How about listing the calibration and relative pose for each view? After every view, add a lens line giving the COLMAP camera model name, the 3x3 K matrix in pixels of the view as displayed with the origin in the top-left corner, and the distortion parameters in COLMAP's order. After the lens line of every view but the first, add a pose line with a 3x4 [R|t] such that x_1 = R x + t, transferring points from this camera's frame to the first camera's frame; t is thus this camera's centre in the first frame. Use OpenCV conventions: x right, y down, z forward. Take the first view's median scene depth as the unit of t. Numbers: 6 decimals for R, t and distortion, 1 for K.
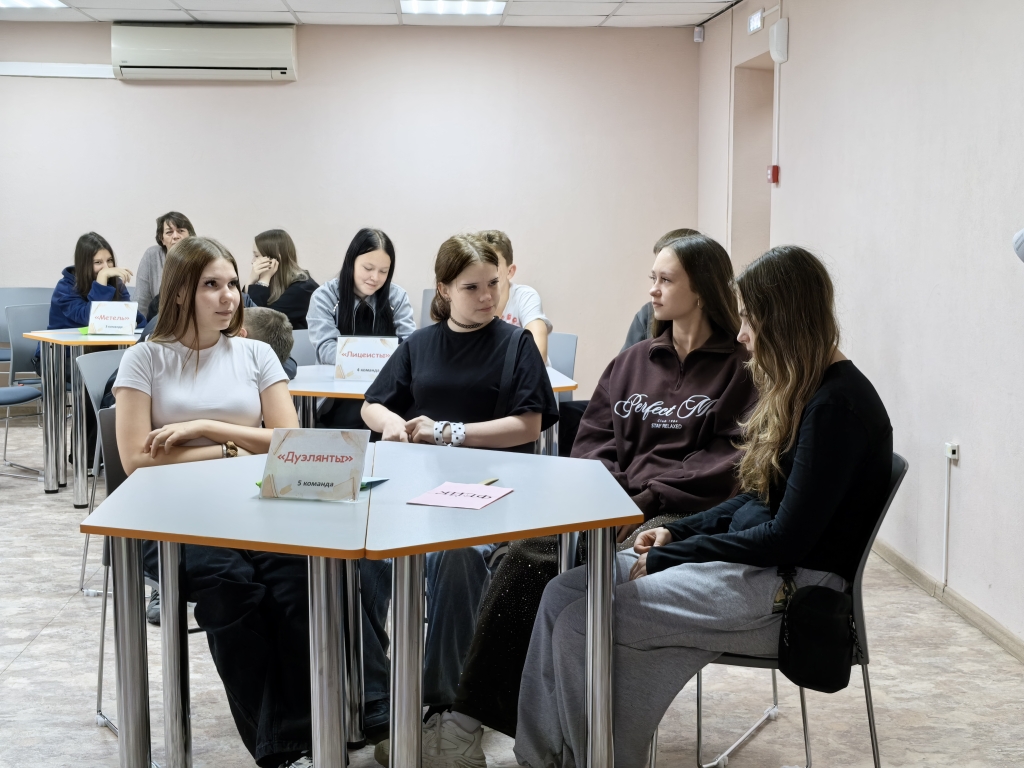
lens RADIAL K [[1451.0, 0, 512.0], [0, 1451.0, 384.0], [0, 0, 1]] dist [0.049349, 0.069852]
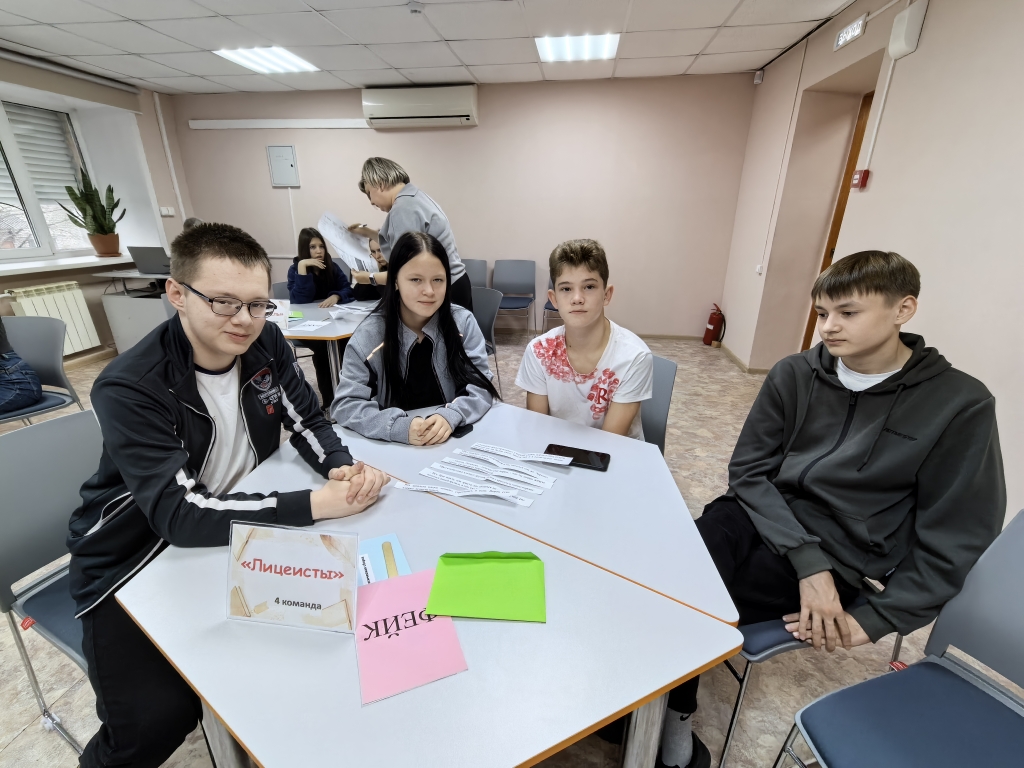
lens RADIAL K [[464.6, 0, 505.4], [0, 464.6, 389.0], [0, 0, 1]] dist [0.017088, -0.000117]
pose [[0.979404, 0.070966, -0.189028, -0.003003], [-0.021700, 0.967772, 0.250893, -0.074637], [0.200741, -0.241624, 0.949379, 0.571680]]
